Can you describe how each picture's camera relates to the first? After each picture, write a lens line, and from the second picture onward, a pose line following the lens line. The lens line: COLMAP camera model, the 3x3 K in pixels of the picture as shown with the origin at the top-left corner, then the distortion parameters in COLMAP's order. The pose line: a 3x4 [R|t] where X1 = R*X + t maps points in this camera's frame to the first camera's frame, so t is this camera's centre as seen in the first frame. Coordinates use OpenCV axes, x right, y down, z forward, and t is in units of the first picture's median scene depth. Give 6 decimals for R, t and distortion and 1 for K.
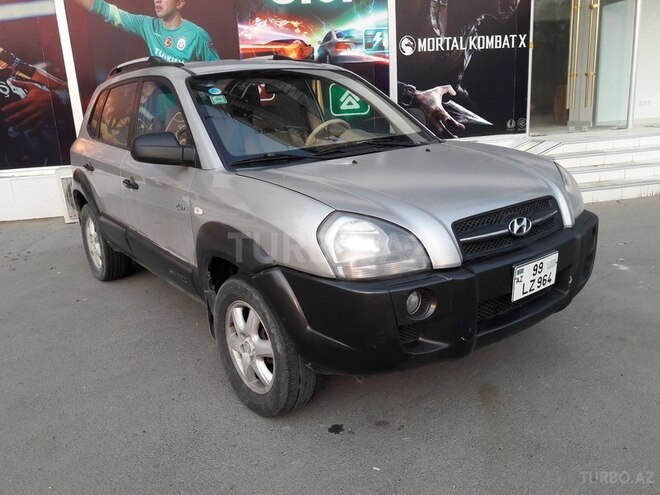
lens RADIAL K [[536.8, 0, 327.0], [0, 536.8, 244.8], [0, 0, 1]] dist [0.027161, -0.033838]
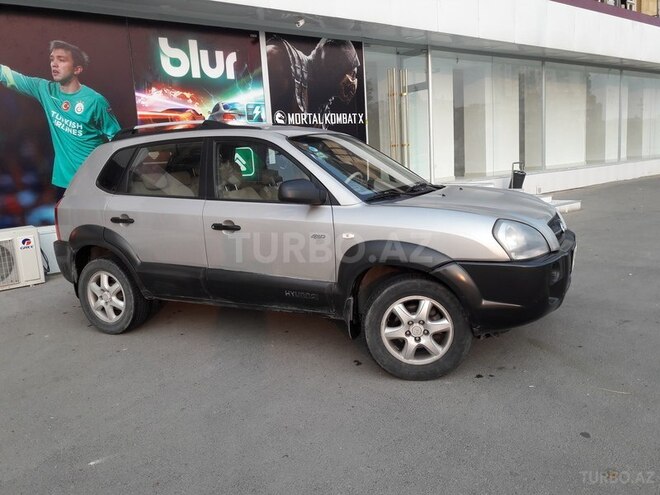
lens RADIAL K [[536.8, 0, 325.6], [0, 536.8, 249.4], [0, 0, 1]] dist [0.027161, -0.033838]
pose [[0.899866, -0.066433, 0.431077, -0.301020], [0.116387, 0.989069, -0.090532, 0.028557], [-0.420351, 0.131638, 0.897762, -0.050961]]
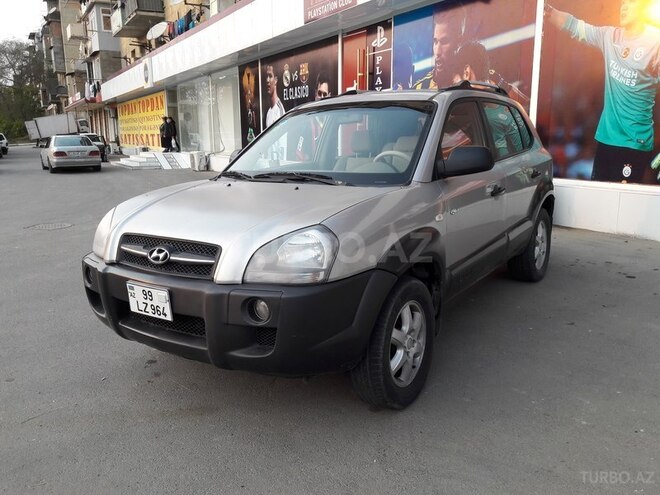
lens RADIAL K [[536.8, 0, 325.4], [0, 536.8, 246.5], [0, 0, 1]] dist [0.027161, -0.033838]
pose [[0.309667, 0.251038, -0.917107, 0.441454], [-0.250723, 0.951941, 0.175915, -0.099820], [0.917194, 0.175464, 0.357726, 0.272009]]
